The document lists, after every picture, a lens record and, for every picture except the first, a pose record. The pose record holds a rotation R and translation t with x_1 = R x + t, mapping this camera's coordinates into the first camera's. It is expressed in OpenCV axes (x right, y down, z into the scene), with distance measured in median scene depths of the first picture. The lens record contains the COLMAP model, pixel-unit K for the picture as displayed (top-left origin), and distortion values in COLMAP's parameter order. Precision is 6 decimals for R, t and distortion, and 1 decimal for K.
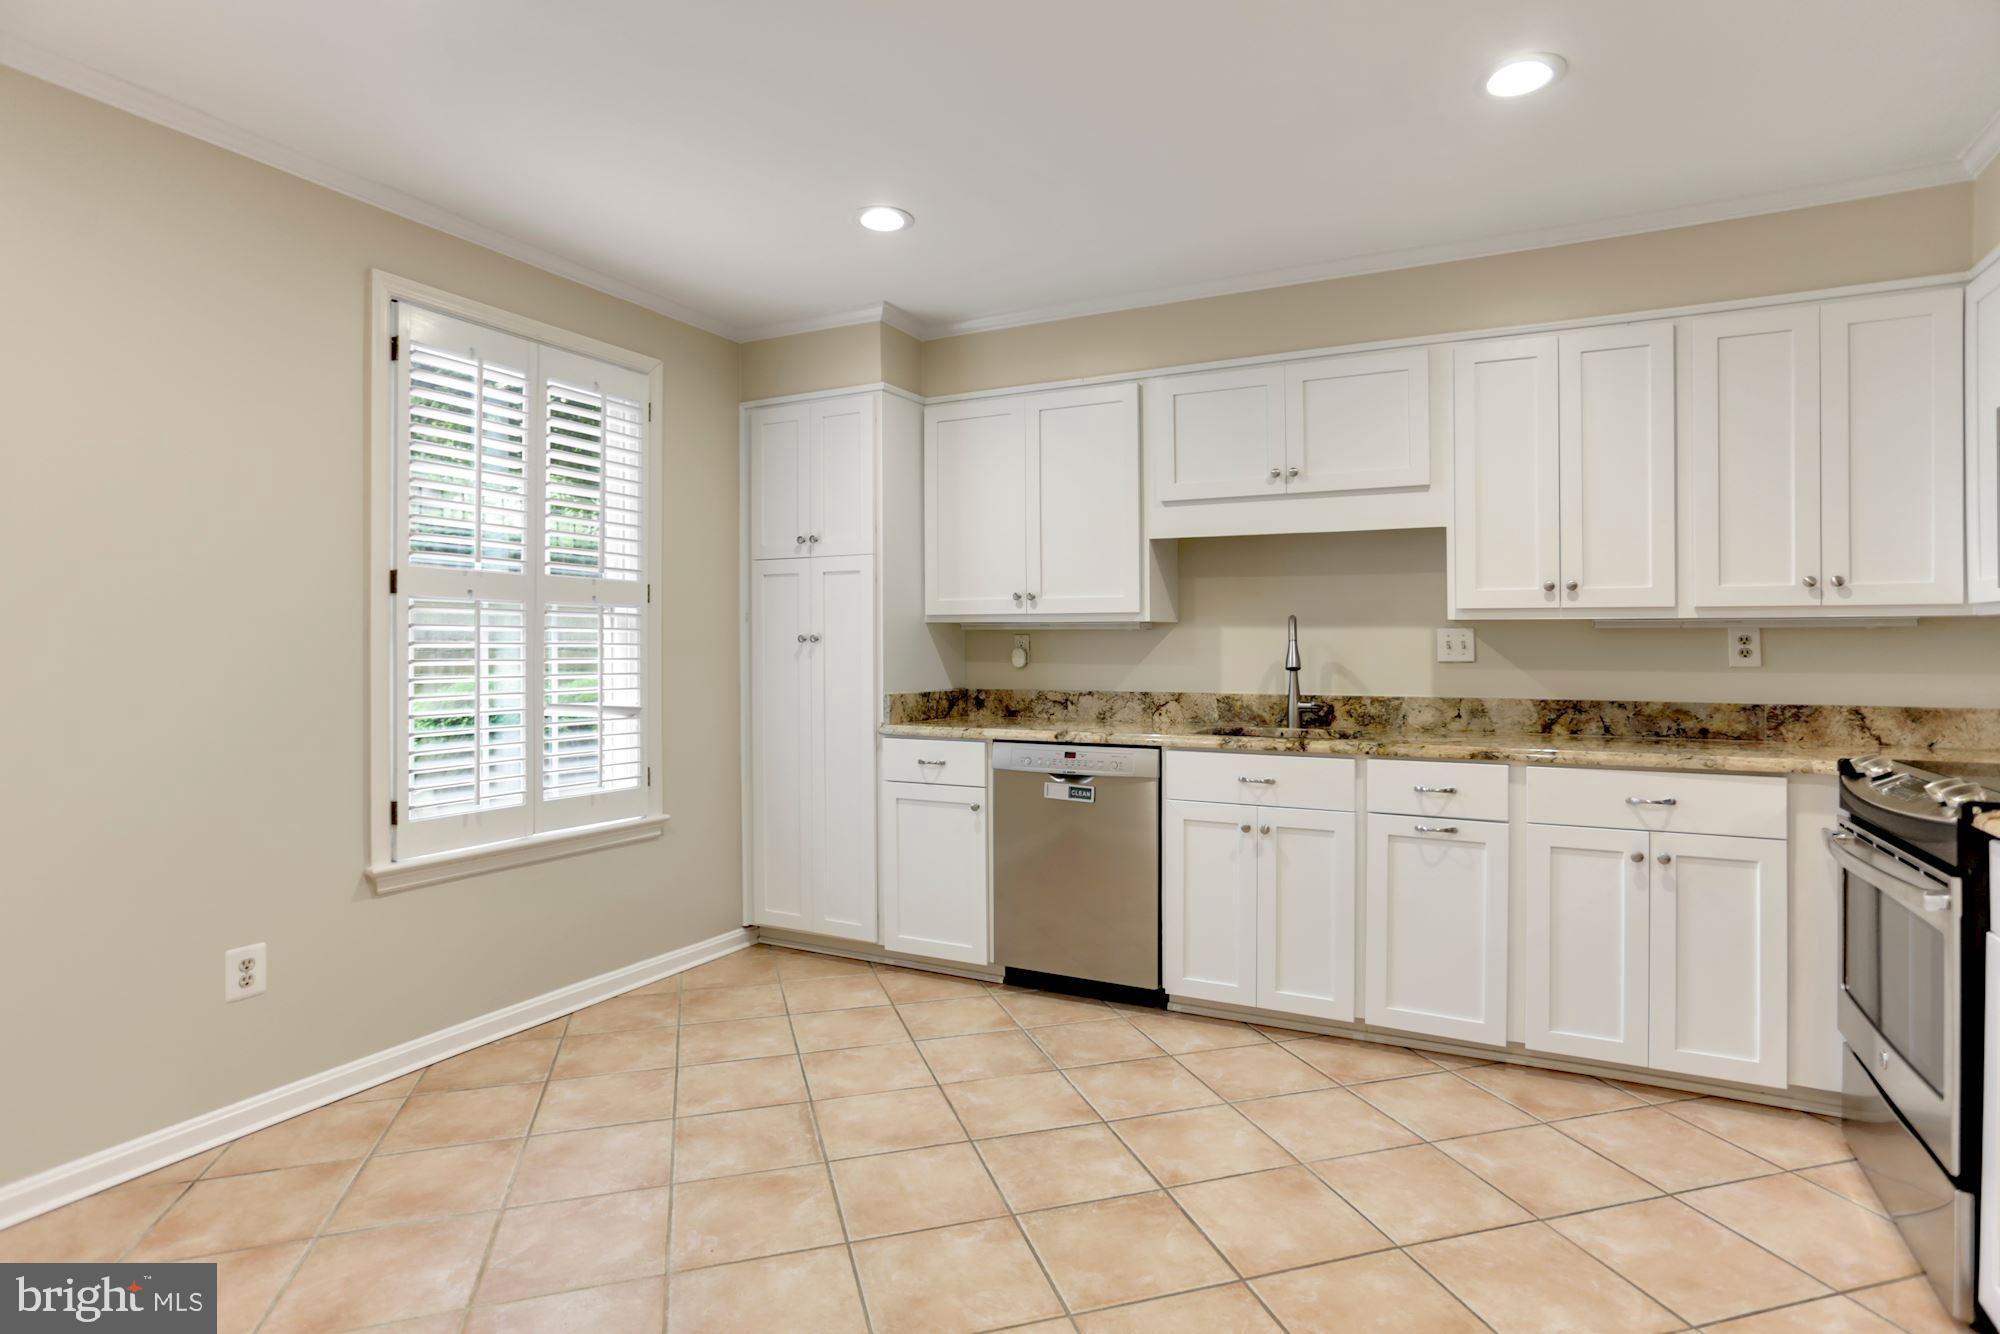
lens RADIAL K [[1031.0, 0, 989.7], [0, 1031.0, 654.8], [0, 0, 1]] dist [-0.030586, 0.026016]
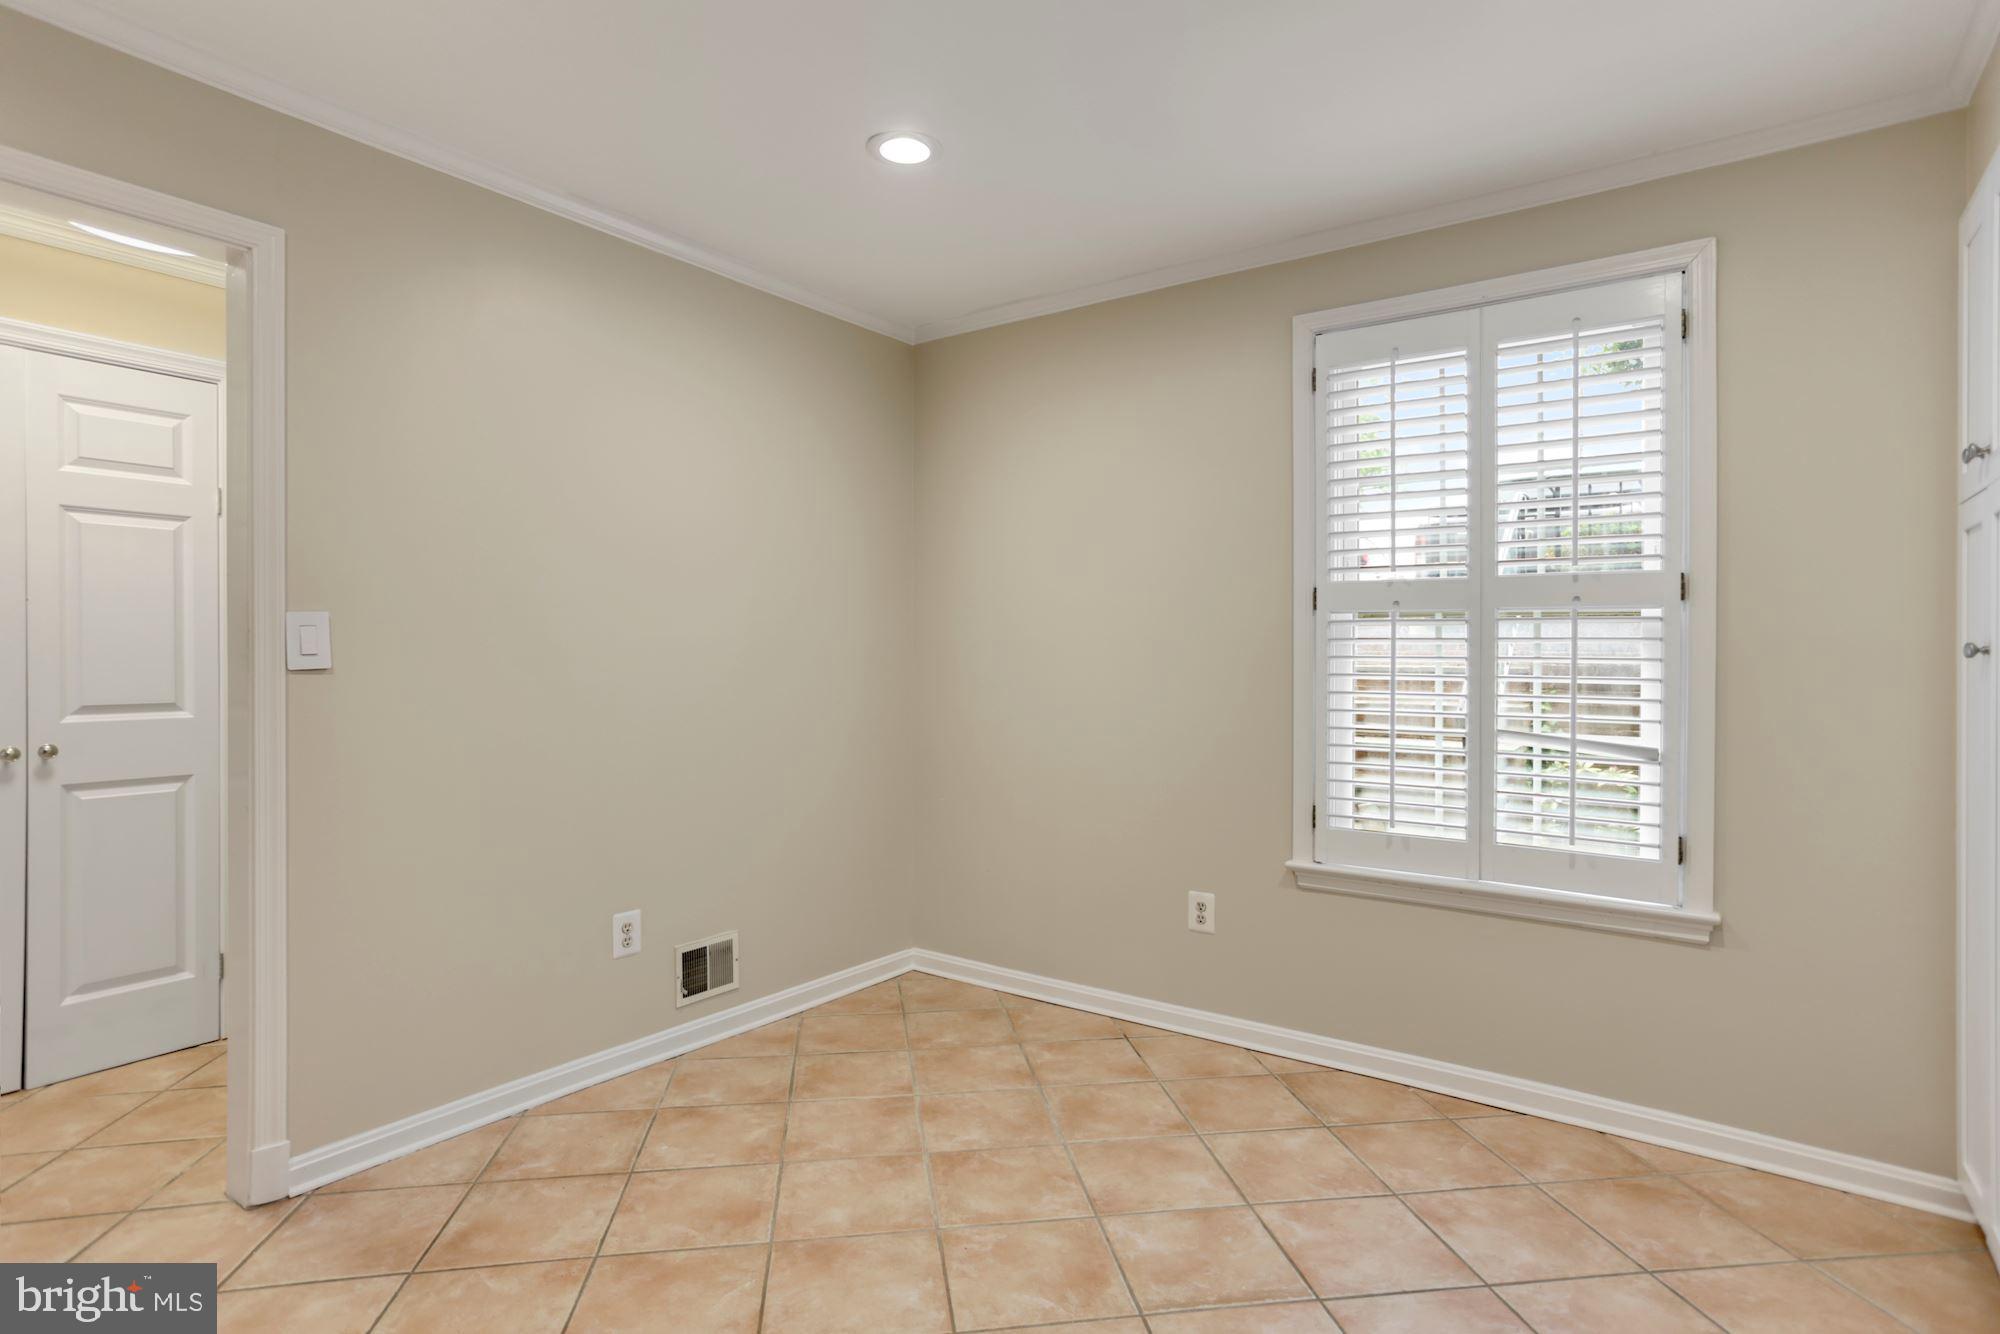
lens RADIAL K [[1031.0, 0, 1015.7], [0, 1031.0, 665.3], [0, 0, 1]] dist [-0.030586, 0.026016]
pose [[-0.118397, 0.009294, -0.992923, 0.509166], [-0.011304, 0.999879, 0.010707, -0.010477], [0.992902, 0.012492, -0.118278, 0.800759]]
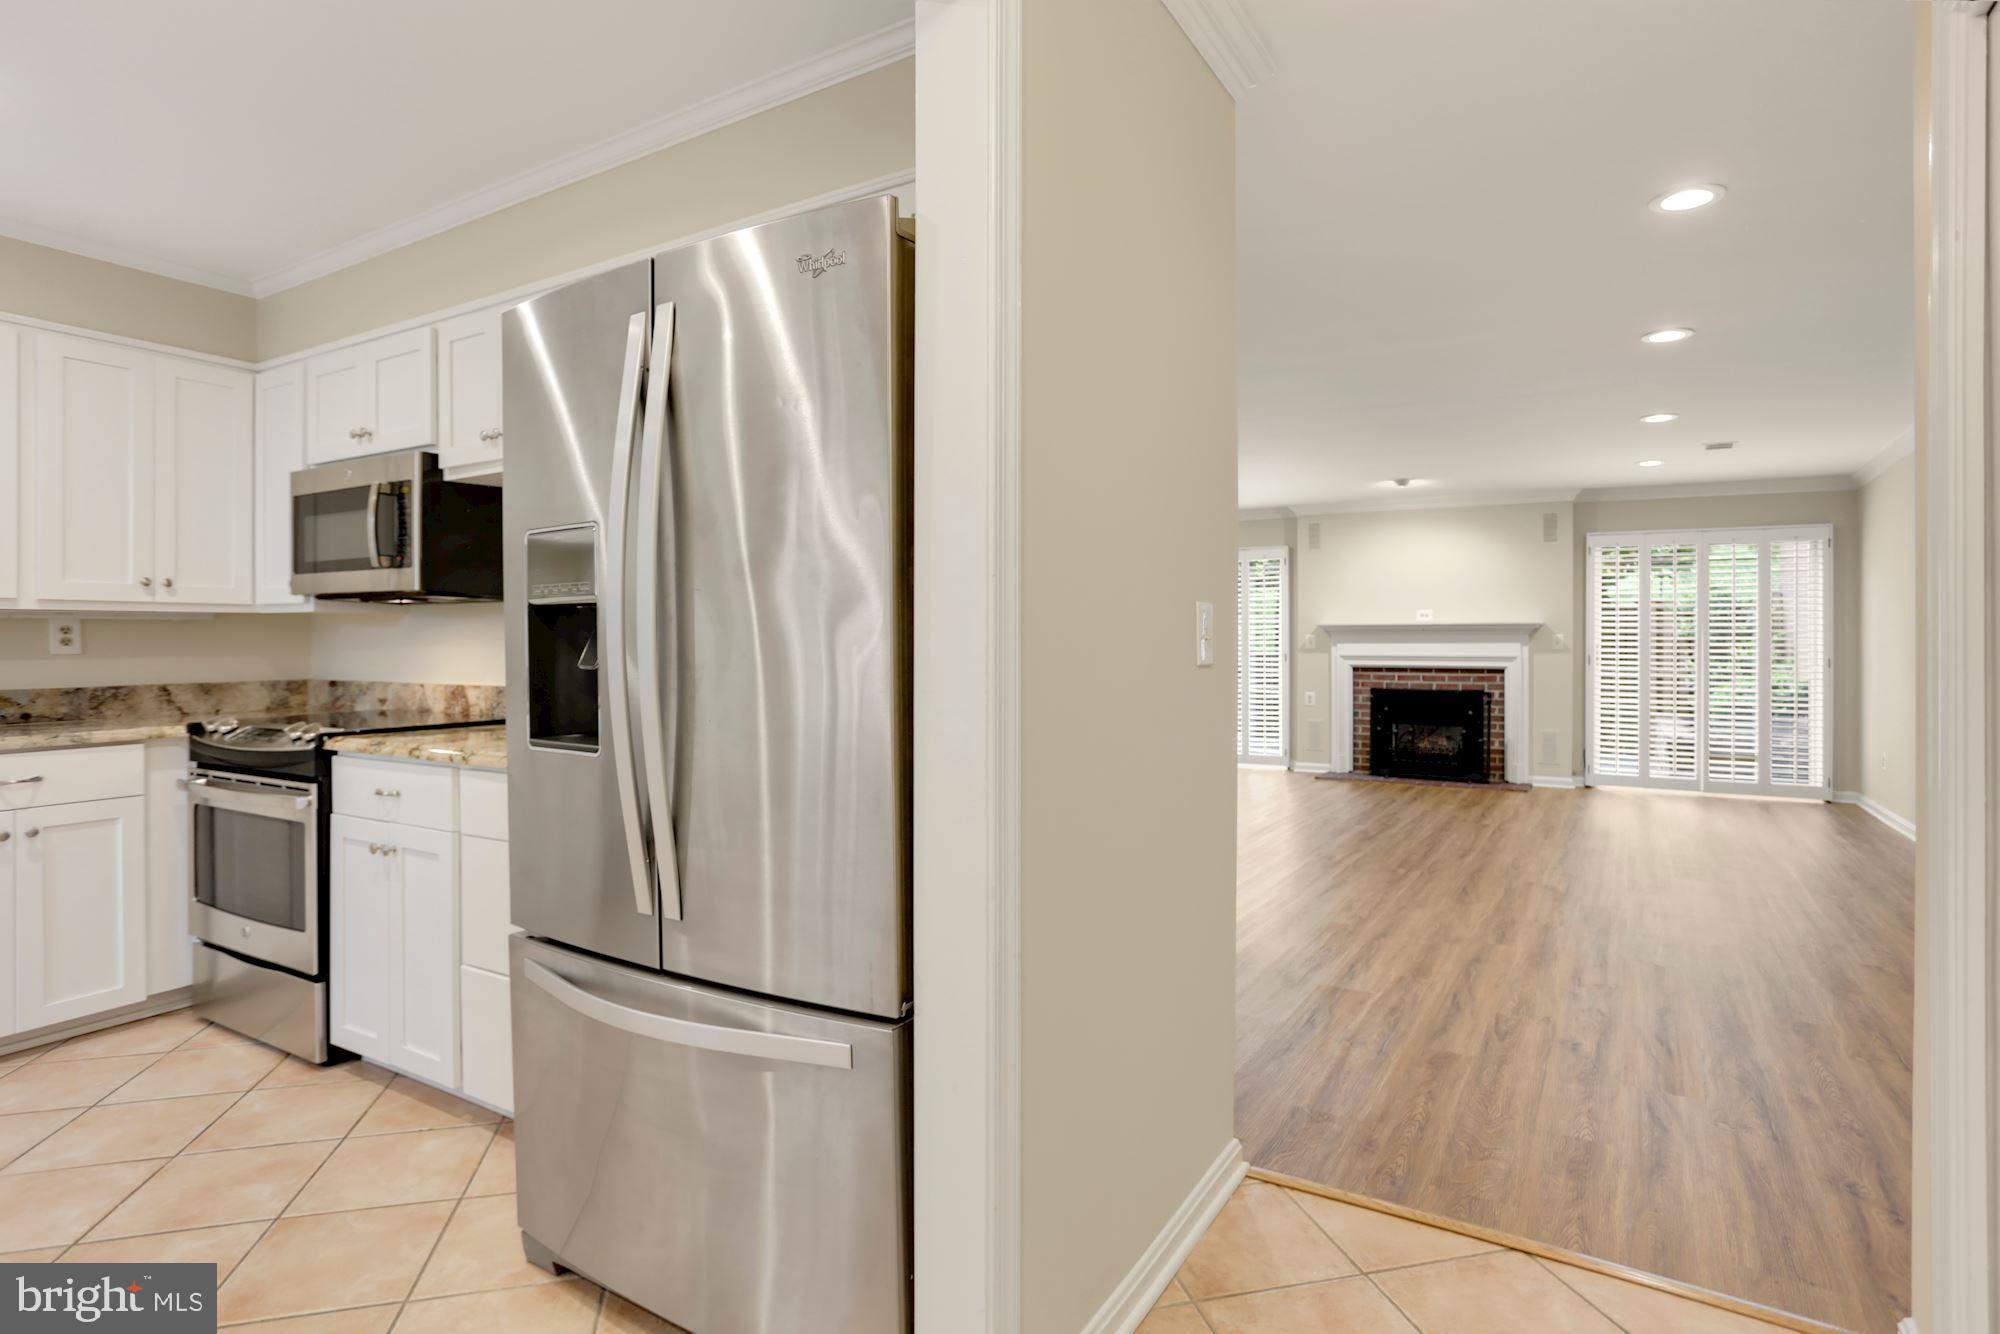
lens RADIAL K [[1031.0, 0, 1043.1], [0, 1031.0, 641.5], [0, 0, 1]] dist [-0.030586, 0.026016]
pose [[0.030780, -0.005319, 0.999512, -0.345920], [0.010208, 0.999935, 0.005006, 0.003182], [-0.999474, 0.010049, 0.030832, -0.091130]]
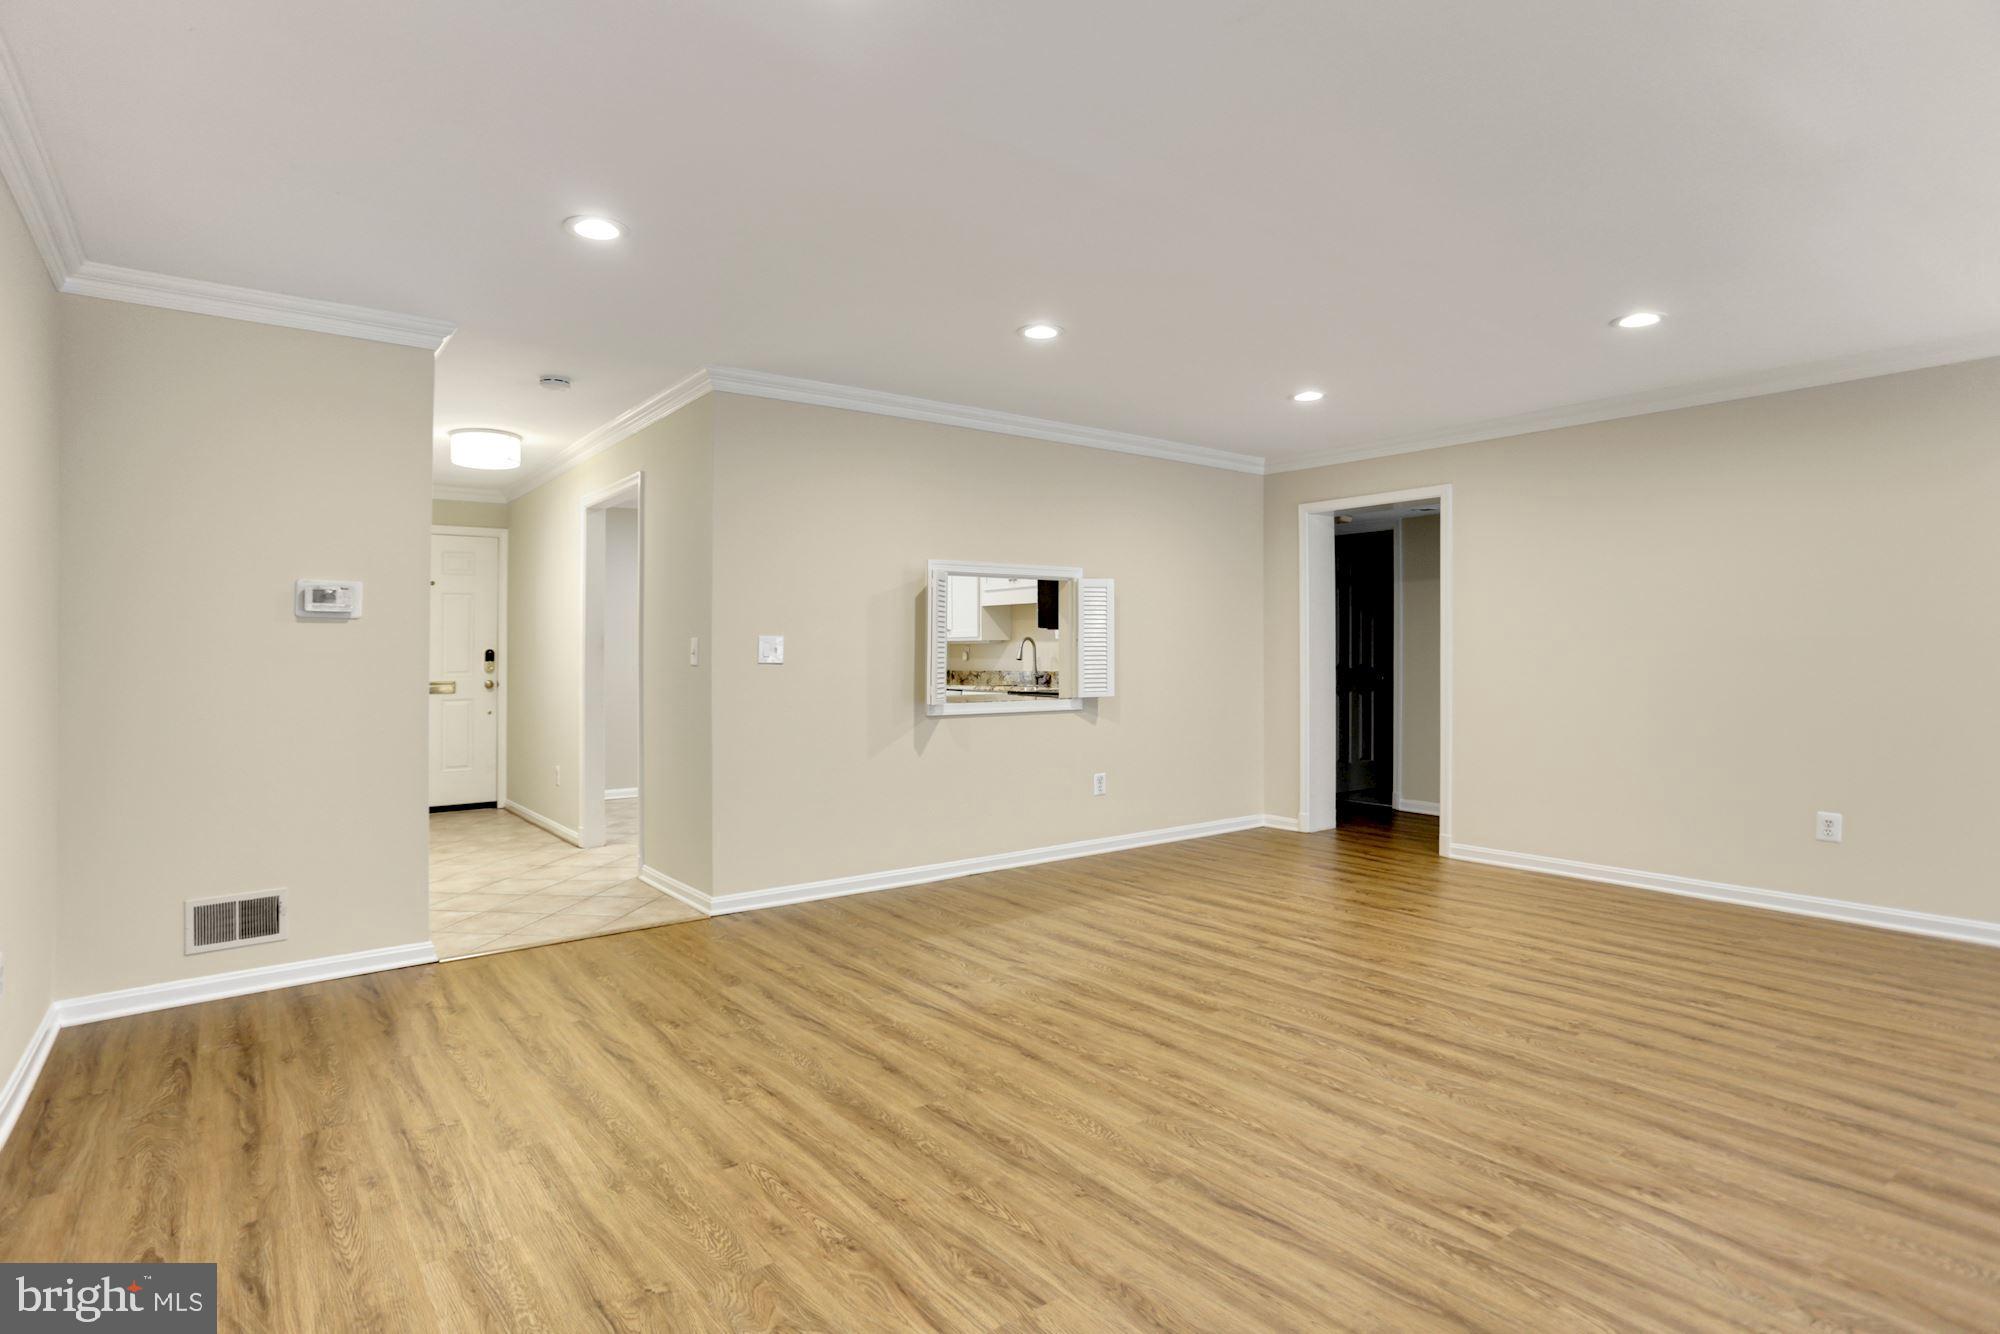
lens RADIAL K [[1060.5, 0, 1009.4], [0, 1060.5, 645.1], [0, 0, 1]] dist [-0.032120, 0.026672]
pose [[0.909557, -0.016449, -0.415253, 1.337343], [0.005490, 0.999605, -0.027571, 0.034760], [0.415542, 0.022797, 0.909288, -1.363701]]
